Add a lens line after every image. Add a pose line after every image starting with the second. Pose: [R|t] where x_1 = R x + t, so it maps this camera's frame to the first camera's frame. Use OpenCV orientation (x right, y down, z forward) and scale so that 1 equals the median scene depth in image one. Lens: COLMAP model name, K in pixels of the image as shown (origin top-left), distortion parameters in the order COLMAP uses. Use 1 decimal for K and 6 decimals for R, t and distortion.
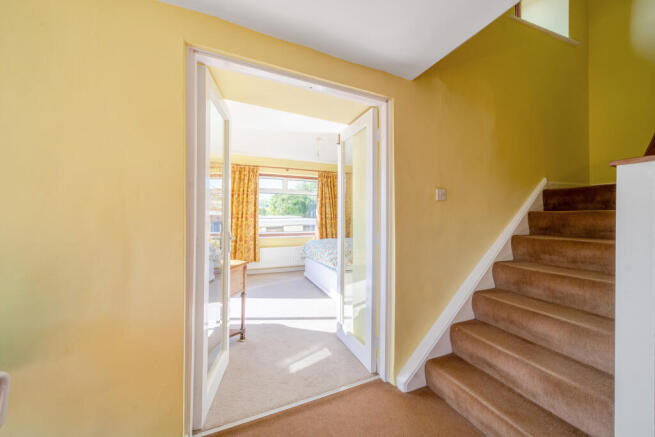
lens RADIAL K [[228.6, 0, 328.4], [0, 228.6, 215.0], [0, 0, 1]] dist [-0.002529, -0.000063]
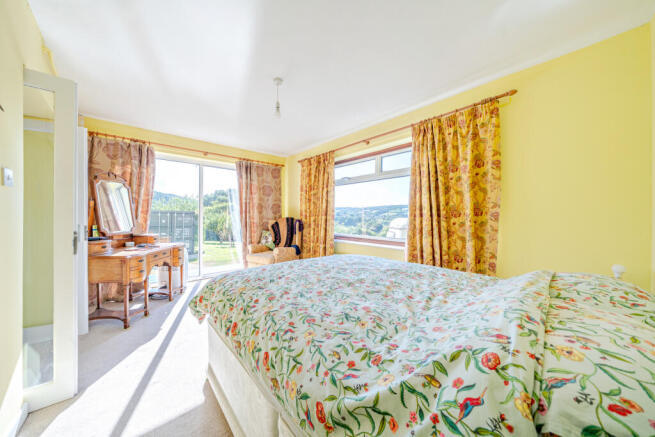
lens RADIAL K [[228.6, 0, 326.8], [0, 228.6, 216.9], [0, 0, 1]] dist [-0.002529, -0.000063]
pose [[0.315412, 0.008447, -0.948917, 0.454308], [0.012364, 0.999839, 0.013010, 0.005560], [0.948874, -0.015836, 0.315257, 0.749705]]
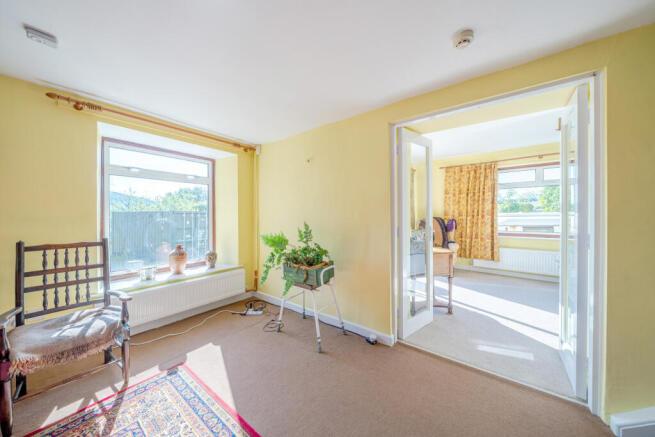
lens RADIAL K [[228.6, 0, 324.4], [0, 228.6, 216.3], [0, 0, 1]] dist [-0.002529, -0.000063]
pose [[0.484522, 0.001582, -0.874778, 0.181946], [0.015019, 0.999836, 0.010127, -0.005076], [0.874650, -0.018045, 0.484419, -0.092088]]
